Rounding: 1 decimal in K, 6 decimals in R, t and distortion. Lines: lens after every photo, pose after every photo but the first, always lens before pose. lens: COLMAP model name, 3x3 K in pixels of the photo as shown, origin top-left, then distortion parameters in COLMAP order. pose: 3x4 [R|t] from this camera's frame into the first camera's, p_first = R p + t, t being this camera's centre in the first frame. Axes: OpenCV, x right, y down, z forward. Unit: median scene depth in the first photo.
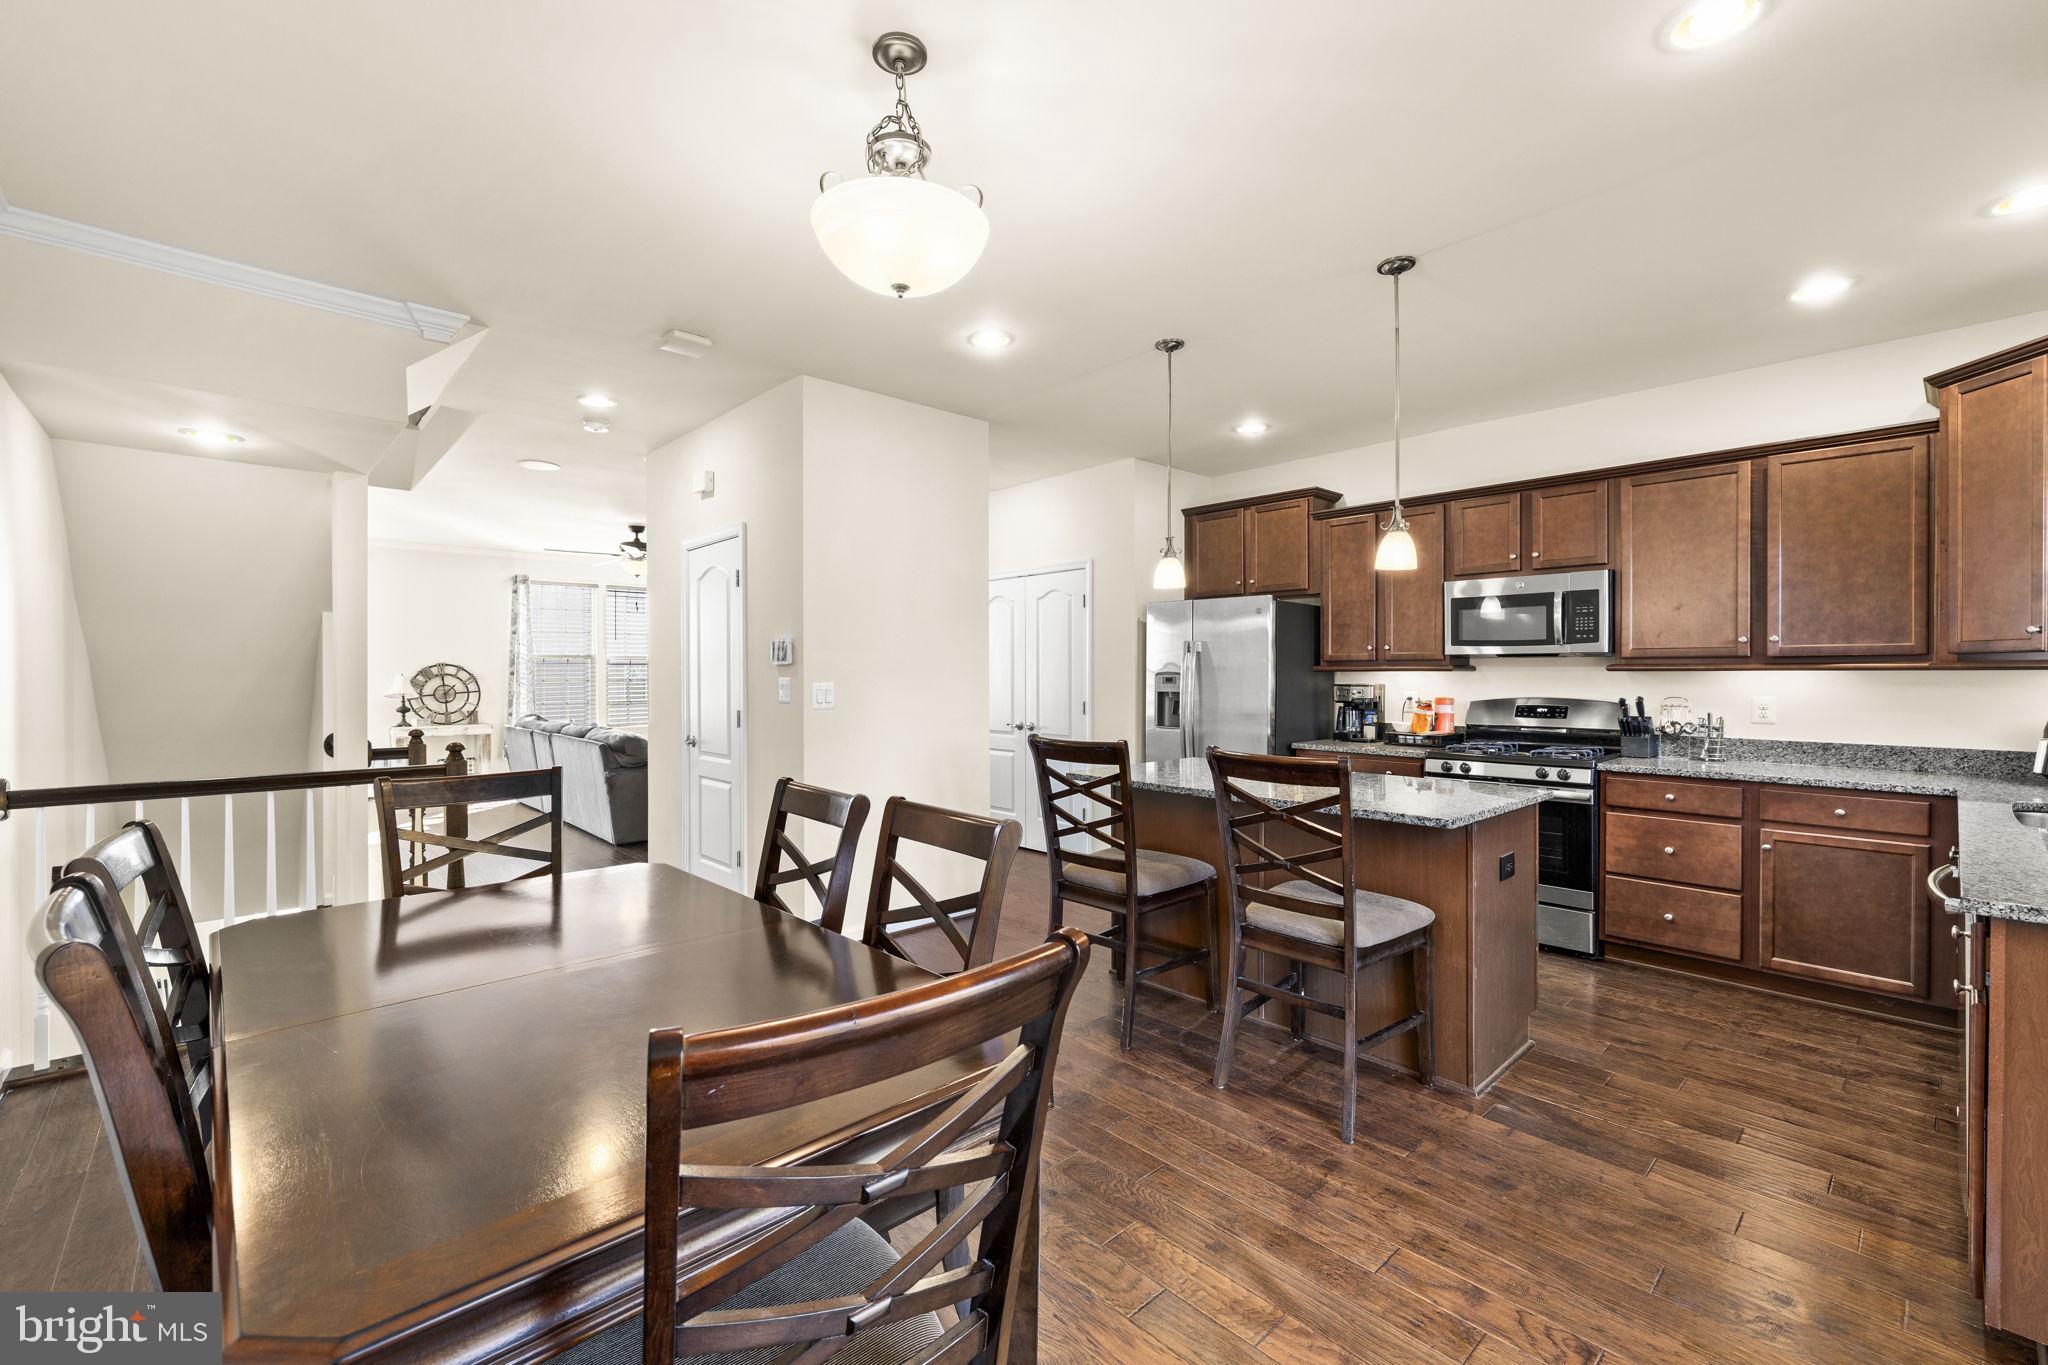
lens RADIAL K [[858.5, 0, 1021.0], [0, 858.5, 677.0], [0, 0, 1]] dist [0.001167, 0.000047]
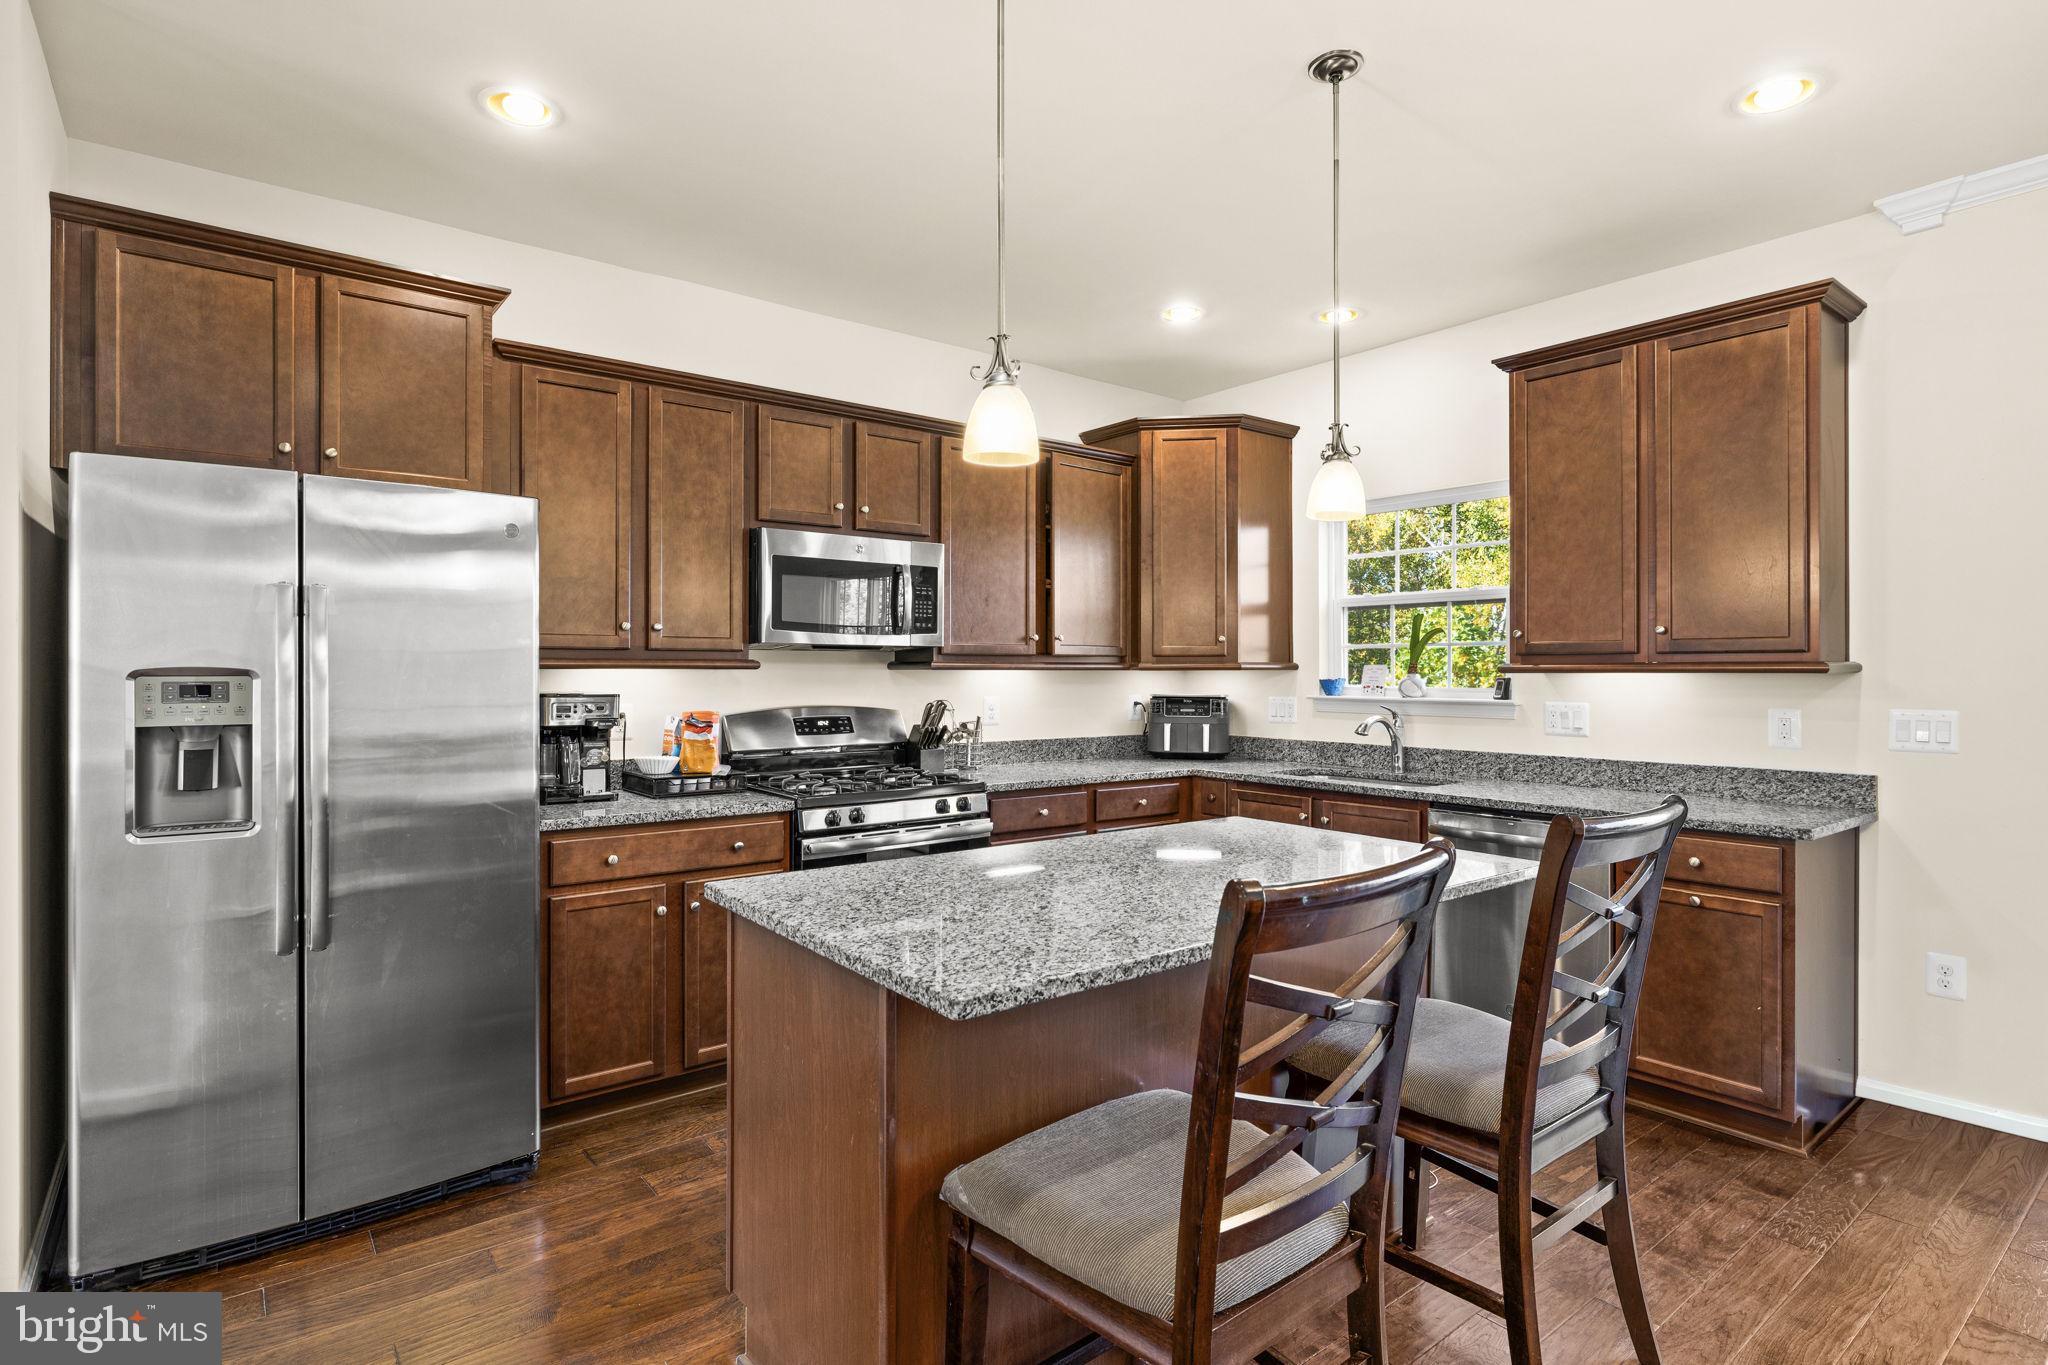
lens RADIAL K [[1030.8, 0, 1019.2], [0, 1030.8, 669.0], [0, 0, 1]] dist [-0.003139, 0.001467]
pose [[0.077569, 0.003929, 0.996979, -0.301805], [0.003930, 0.999983, -0.004246, -0.003569], [-0.996979, 0.004247, 0.077552, 0.926834]]
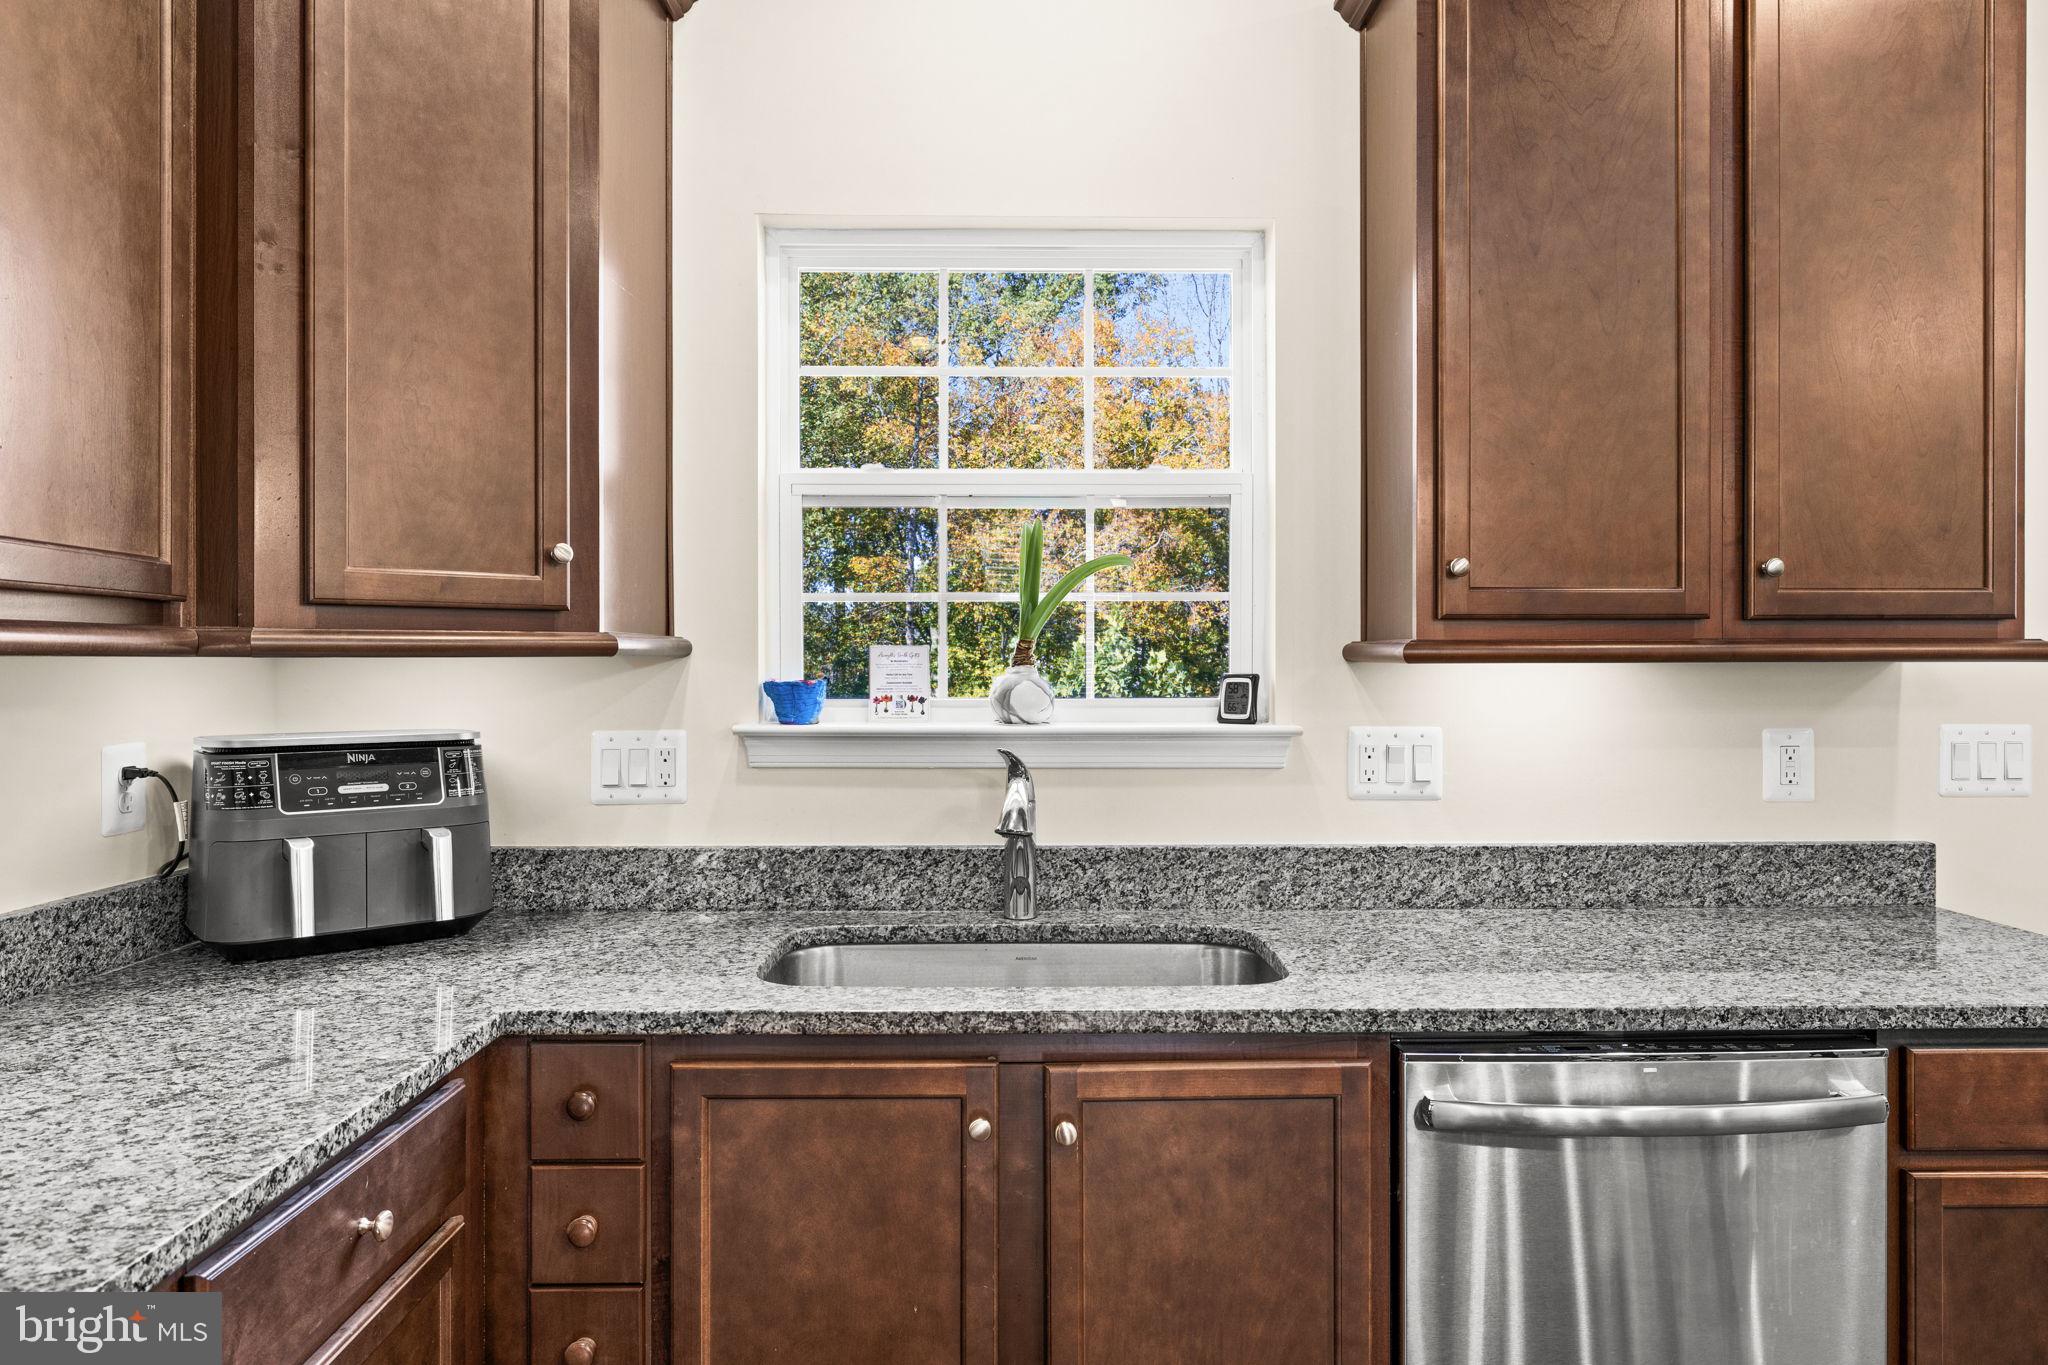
lens RADIAL K [[1276.4, 0, 1020.6], [0, 1276.4, 659.2], [0, 0, 1]] dist [0.001807, 0.000927]
pose [[-0.743310, 0.003452, 0.668938, 0.497367], [0.005852, 0.999982, 0.001343, -0.005192], [-0.668921, 0.004913, -0.743317, 1.012459]]
